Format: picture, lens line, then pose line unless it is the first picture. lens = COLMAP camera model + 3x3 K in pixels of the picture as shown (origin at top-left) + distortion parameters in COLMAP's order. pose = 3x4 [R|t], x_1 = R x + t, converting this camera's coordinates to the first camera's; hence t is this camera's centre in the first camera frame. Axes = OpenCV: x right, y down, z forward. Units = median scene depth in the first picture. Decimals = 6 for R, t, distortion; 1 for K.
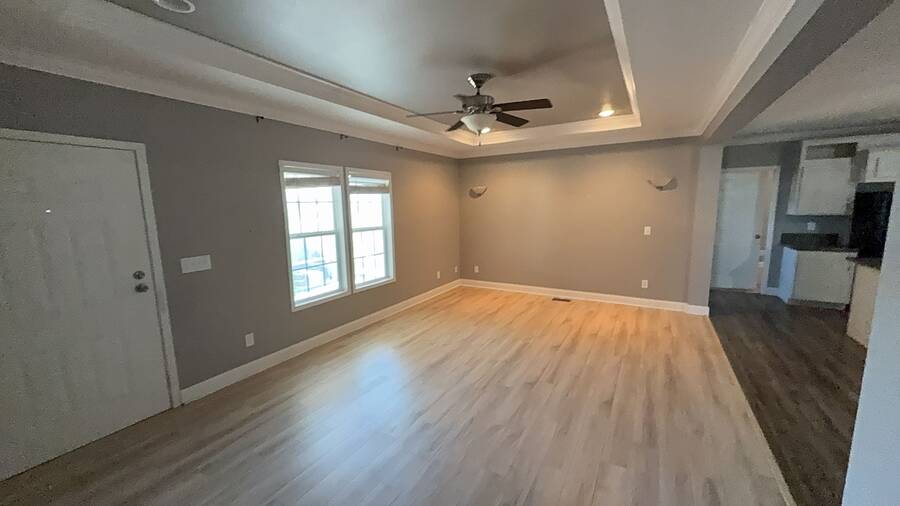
lens RADIAL K [[342.9, 0, 450.9], [0, 342.9, 251.3], [0, 0, 1]] dist [0.000940, 0.000516]
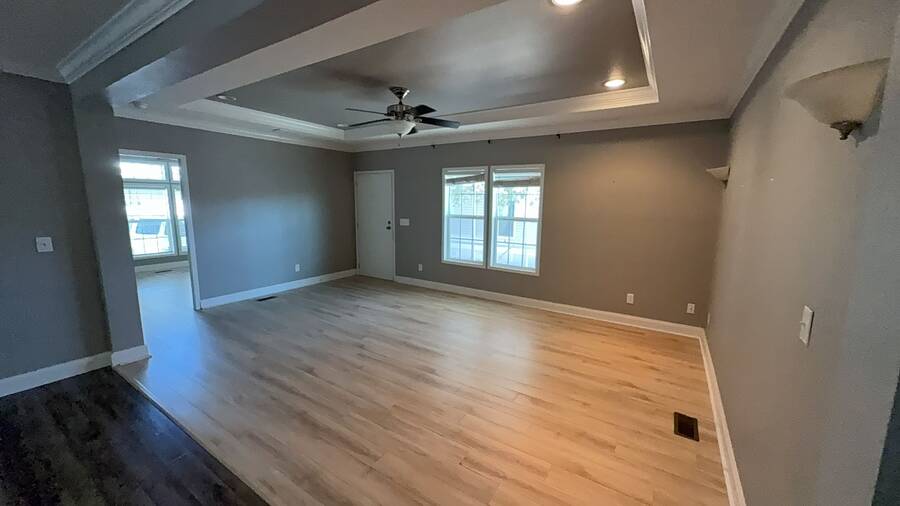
lens RADIAL K [[342.9, 0, 450.8], [0, 342.9, 254.0], [0, 0, 1]] dist [0.000940, 0.000516]
pose [[-0.040946, 0.175170, -0.983686, 1.167483], [-0.146794, 0.972774, 0.179338, -0.164212], [0.988319, 0.151743, -0.014117, 1.110989]]
